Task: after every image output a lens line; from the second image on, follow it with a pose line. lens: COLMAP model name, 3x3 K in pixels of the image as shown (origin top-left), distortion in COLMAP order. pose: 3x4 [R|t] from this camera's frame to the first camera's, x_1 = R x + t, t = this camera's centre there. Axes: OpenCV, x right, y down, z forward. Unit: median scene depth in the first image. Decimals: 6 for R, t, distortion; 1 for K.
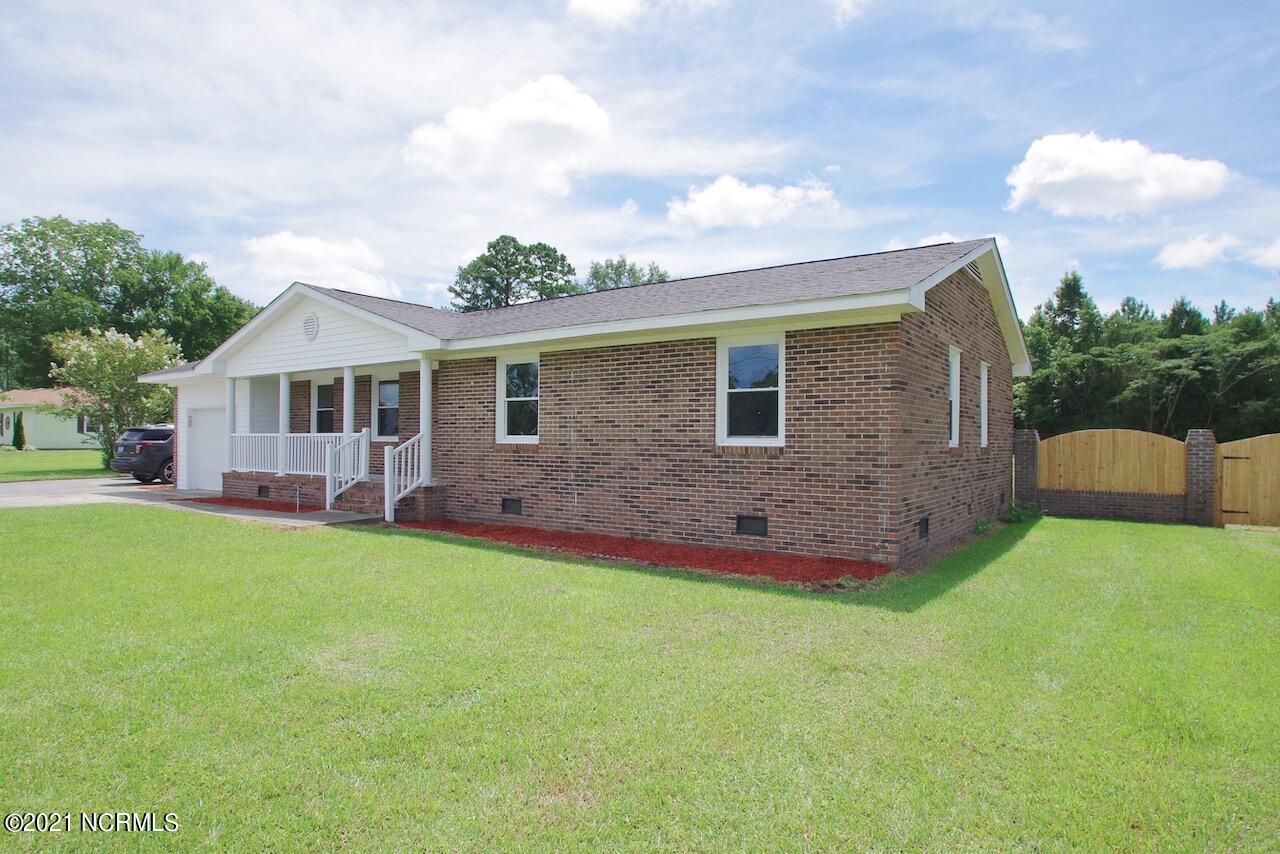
lens RADIAL K [[723.8, 0, 634.8], [0, 723.8, 440.3], [0, 0, 1]] dist [-0.022773, -0.001059]
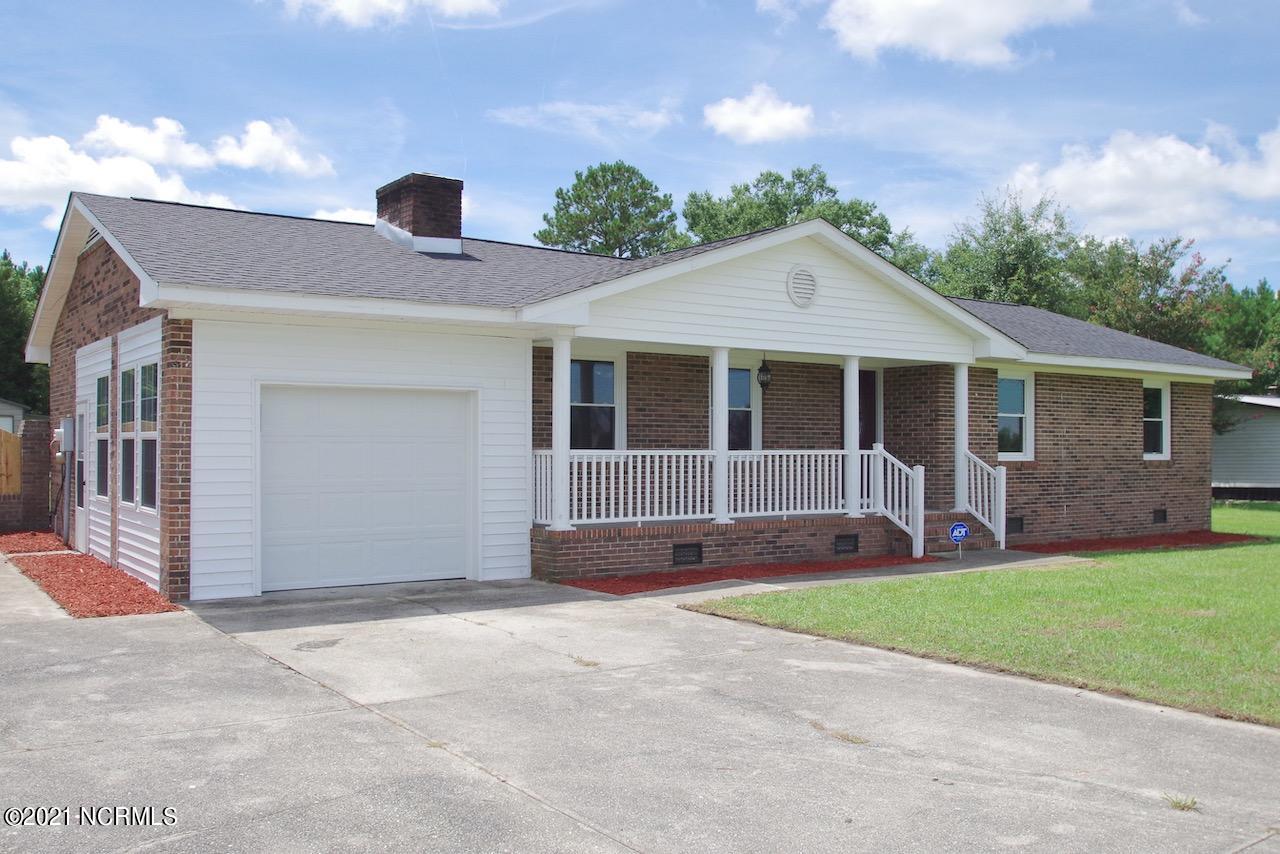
lens RADIAL K [[1147.2, 0, 647.2], [0, 1147.2, 429.6], [0, 0, 1]] dist [-0.046410, -0.000677]
pose [[0.325682, 0.011286, 0.945412, -1.715787], [0.000011, 0.999929, -0.011940, -0.018623], [-0.945479, 0.003899, 0.325659, 0.929177]]
